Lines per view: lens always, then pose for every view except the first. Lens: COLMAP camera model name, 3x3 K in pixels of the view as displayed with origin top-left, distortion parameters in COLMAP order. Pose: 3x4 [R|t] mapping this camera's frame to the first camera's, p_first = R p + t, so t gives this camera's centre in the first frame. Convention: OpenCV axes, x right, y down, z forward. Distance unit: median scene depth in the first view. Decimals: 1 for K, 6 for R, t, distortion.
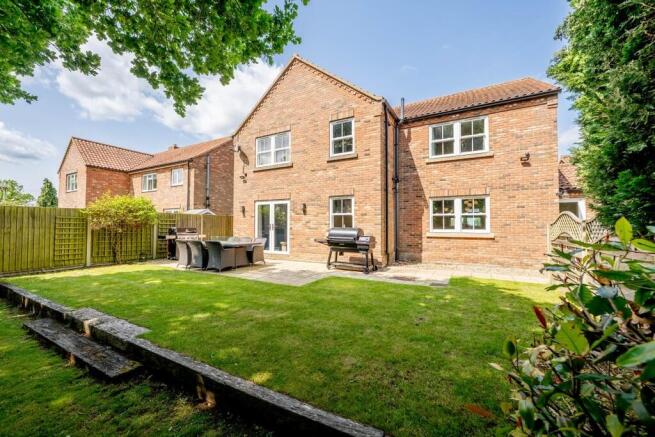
lens RADIAL K [[259.9, 0, 330.4], [0, 259.9, 216.4], [0, 0, 1]] dist [-0.000611, -0.000128]
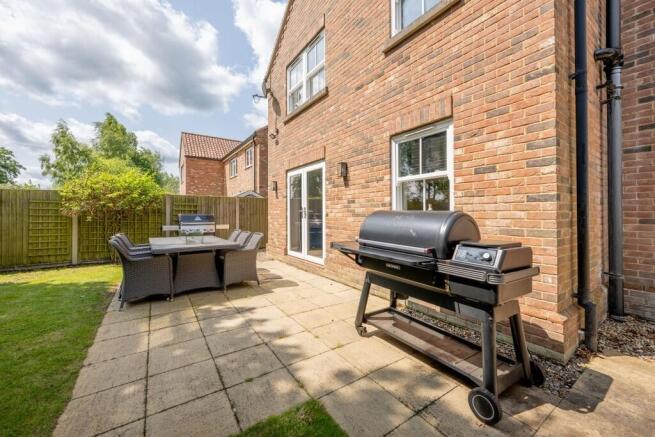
lens RADIAL K [[260.8, 0, 329.9], [0, 260.8, 211.7], [0, 0, 1]] dist [-0.001035, -0.000023]
pose [[0.889085, -0.009279, -0.457647, 0.098426], [0.022040, 0.999503, 0.022553, 0.030162], [0.457210, -0.030138, 0.888848, 0.590678]]
